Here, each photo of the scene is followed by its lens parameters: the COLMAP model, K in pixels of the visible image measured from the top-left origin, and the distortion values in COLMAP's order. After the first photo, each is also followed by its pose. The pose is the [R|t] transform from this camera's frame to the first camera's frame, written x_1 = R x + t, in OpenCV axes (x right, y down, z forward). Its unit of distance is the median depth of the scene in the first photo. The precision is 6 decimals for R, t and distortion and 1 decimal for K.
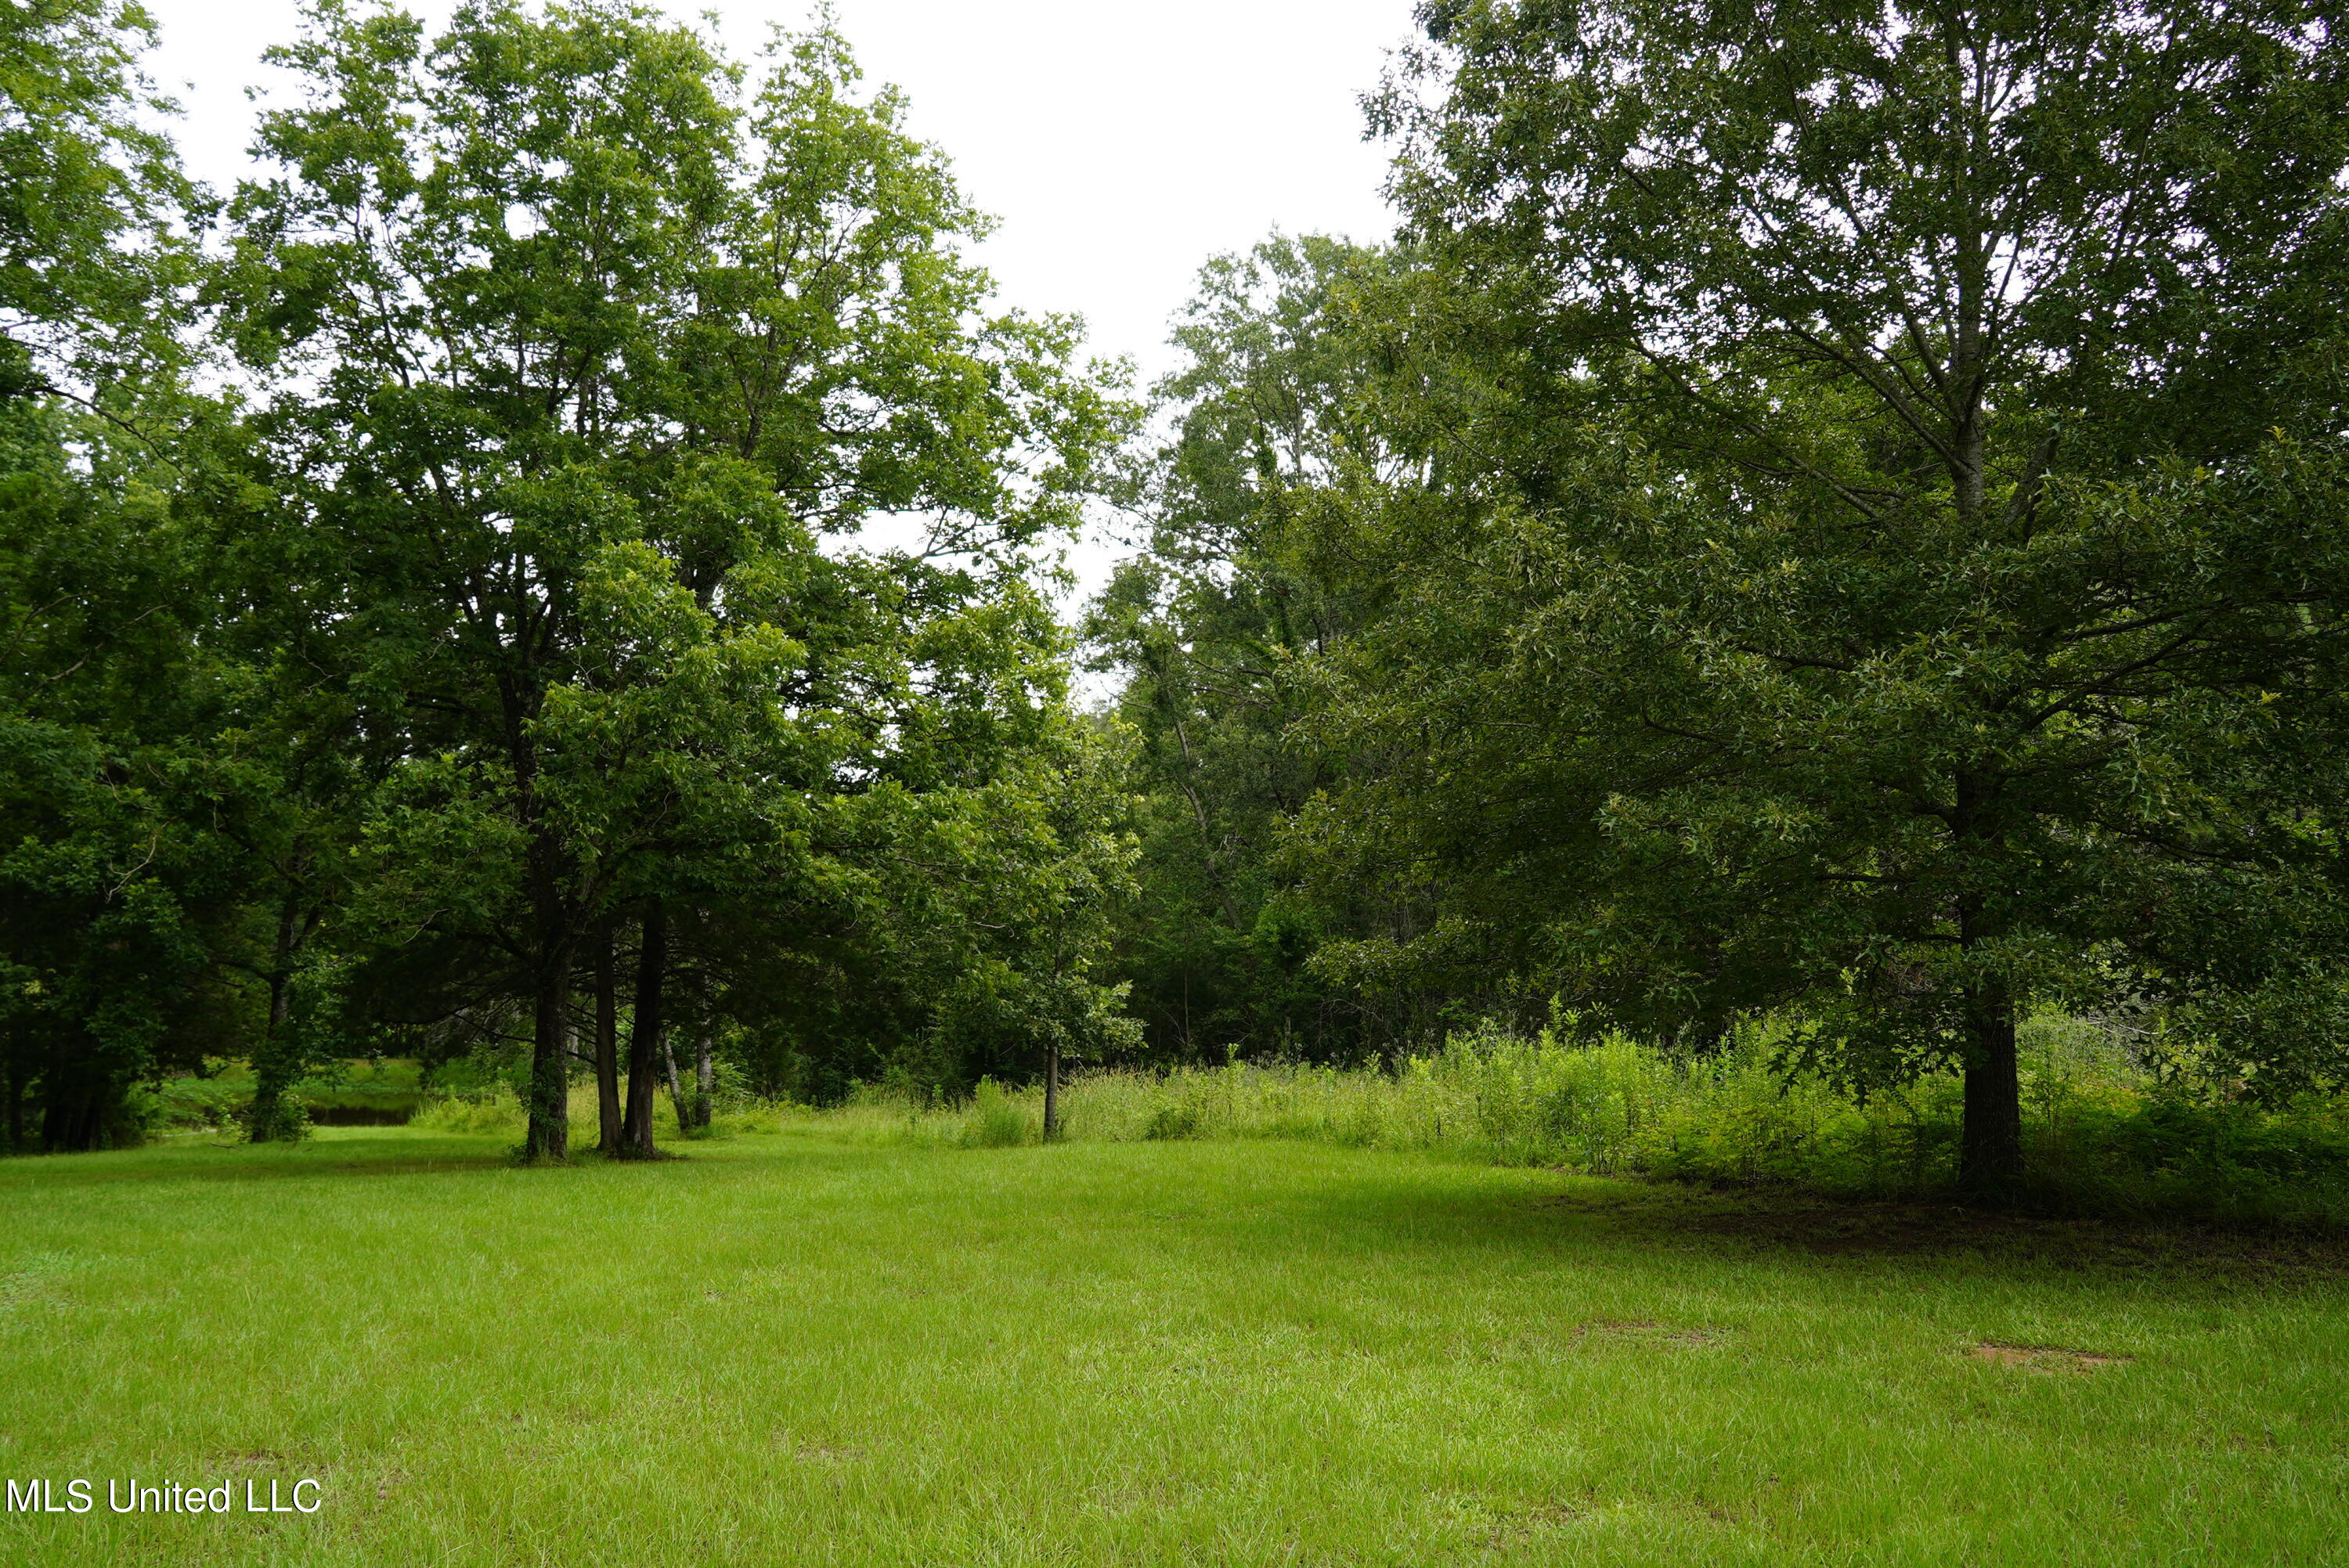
lens RADIAL K [[1907.4, 0, 1151.0], [0, 1907.4, 778.8], [0, 0, 1]] dist [-0.048388, 0.046317]
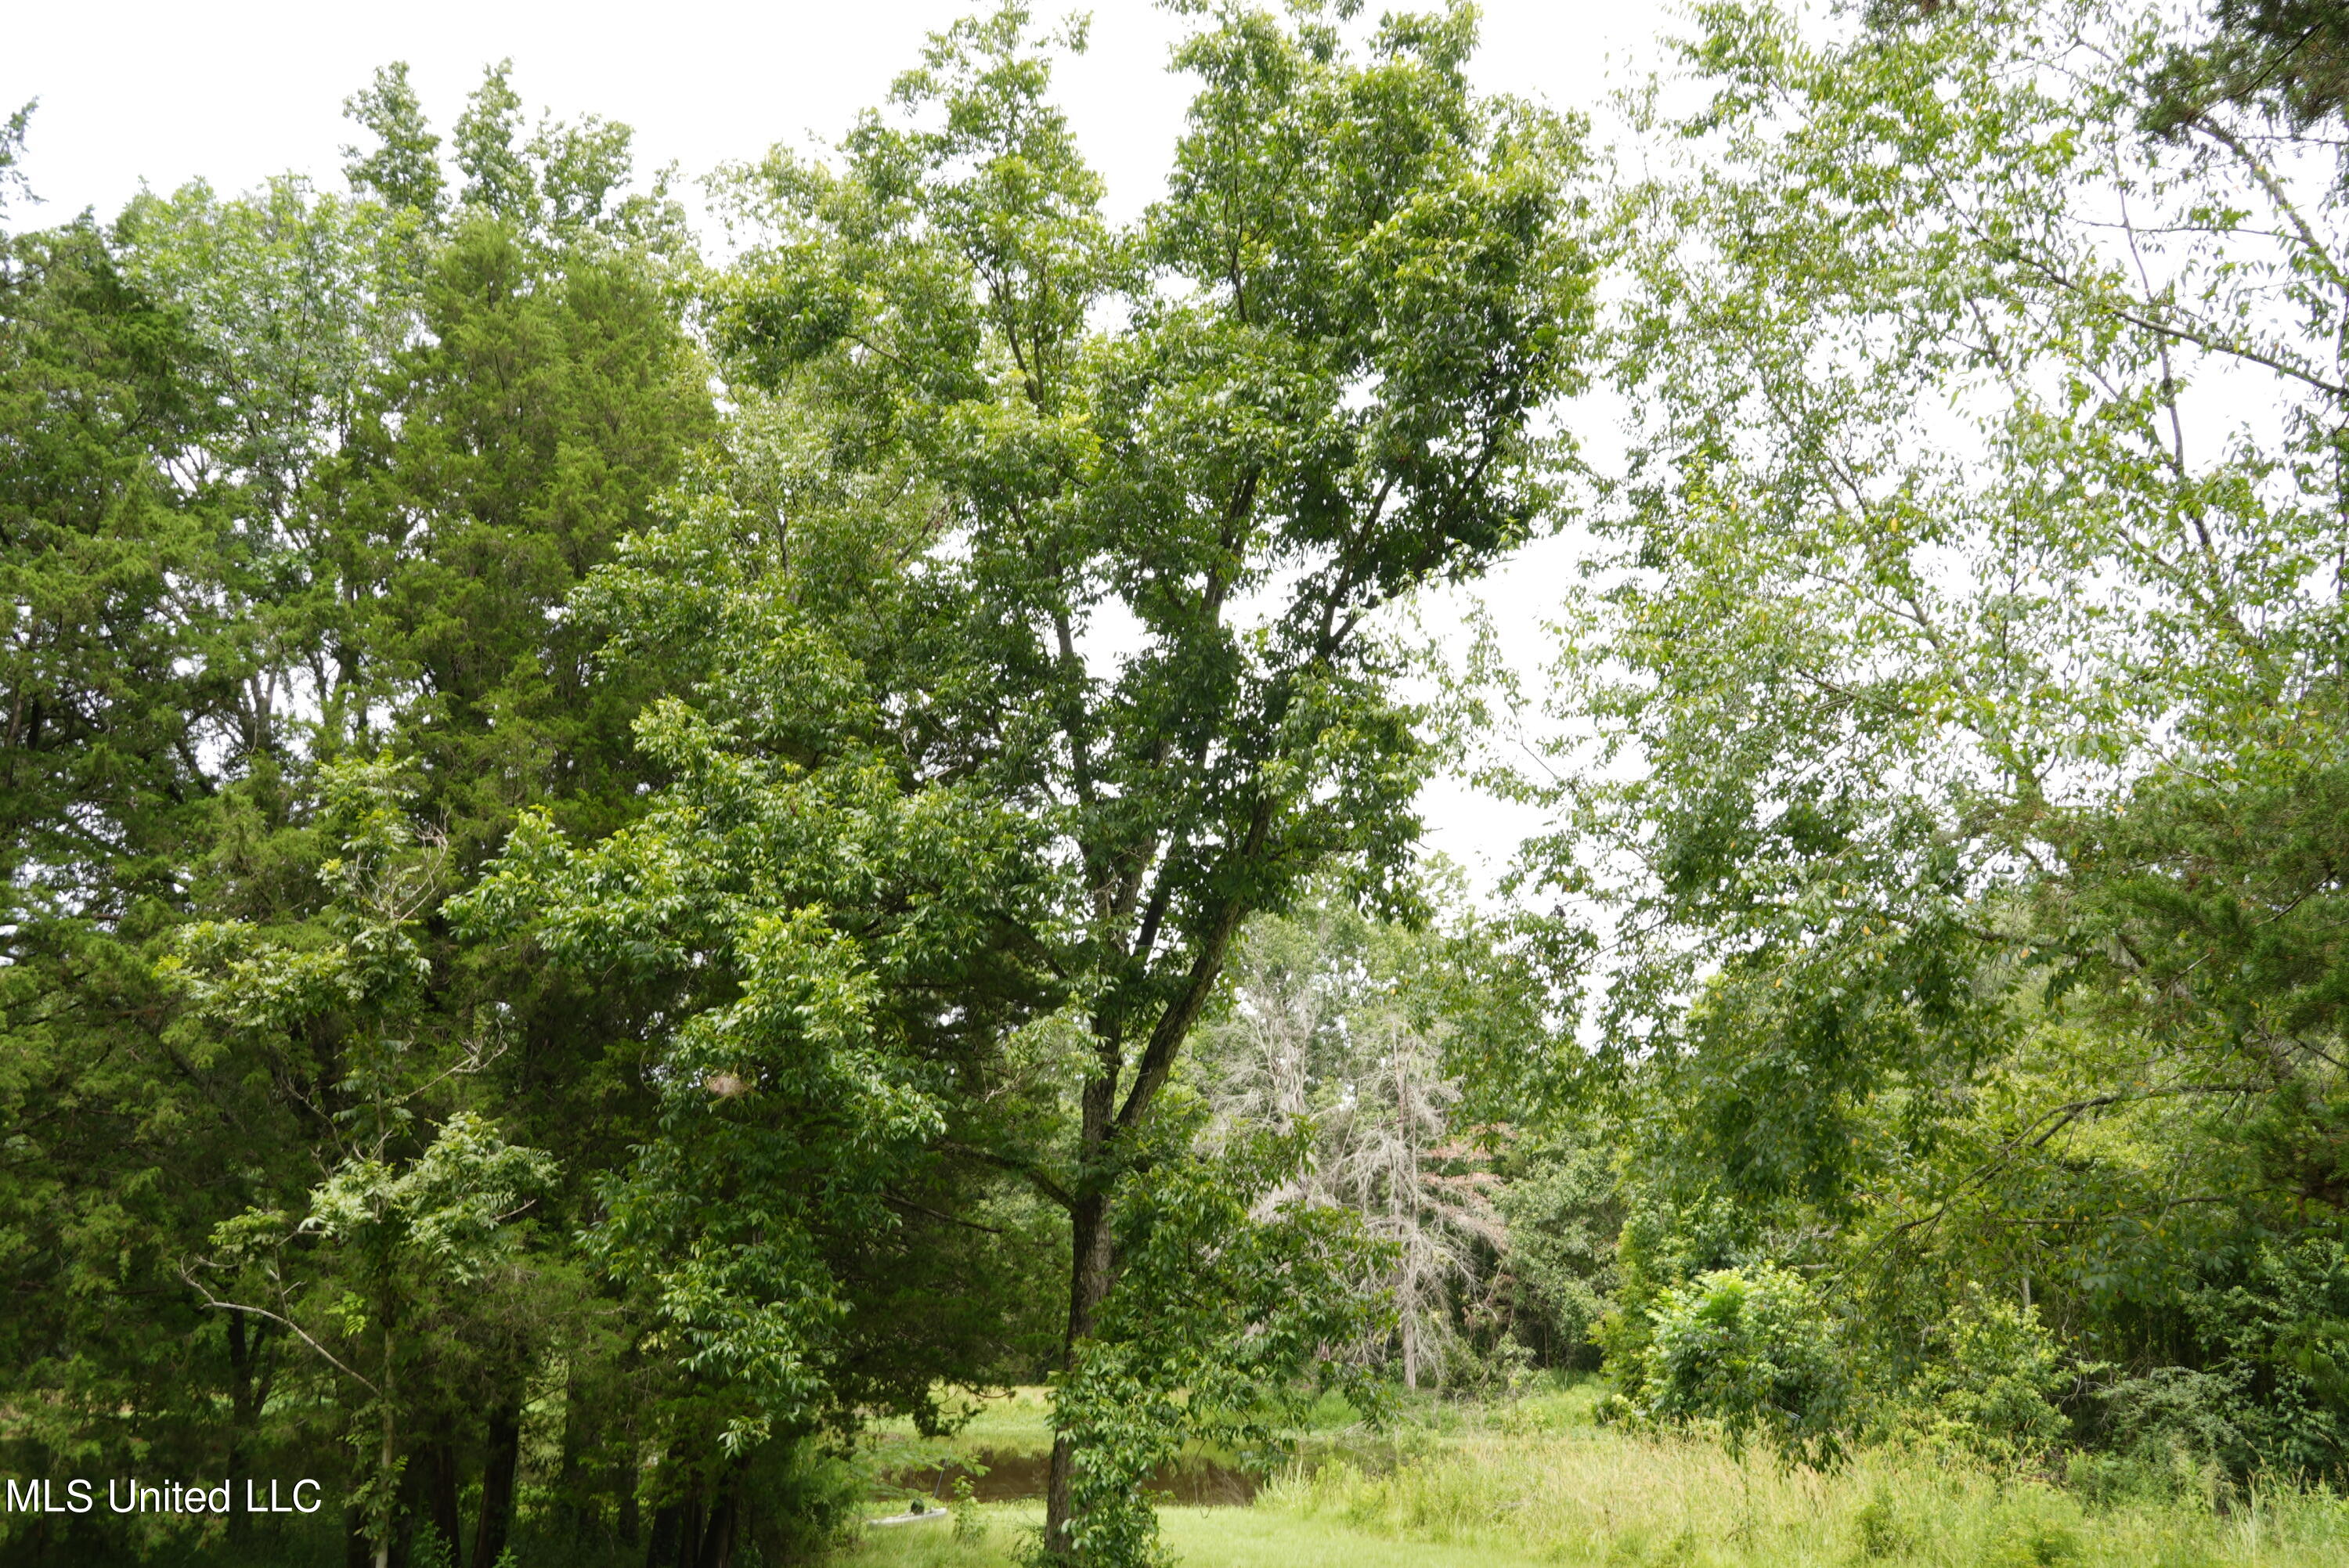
lens RADIAL K [[1907.4, 0, 1173.5], [0, 1907.4, 788.7], [0, 0, 1]] dist [-0.048388, 0.046317]
pose [[0.945761, -0.095293, -0.310574, -0.298409], [0.043381, 0.984494, -0.169967, 0.088028], [0.321955, 0.147275, 0.935230, 0.584834]]
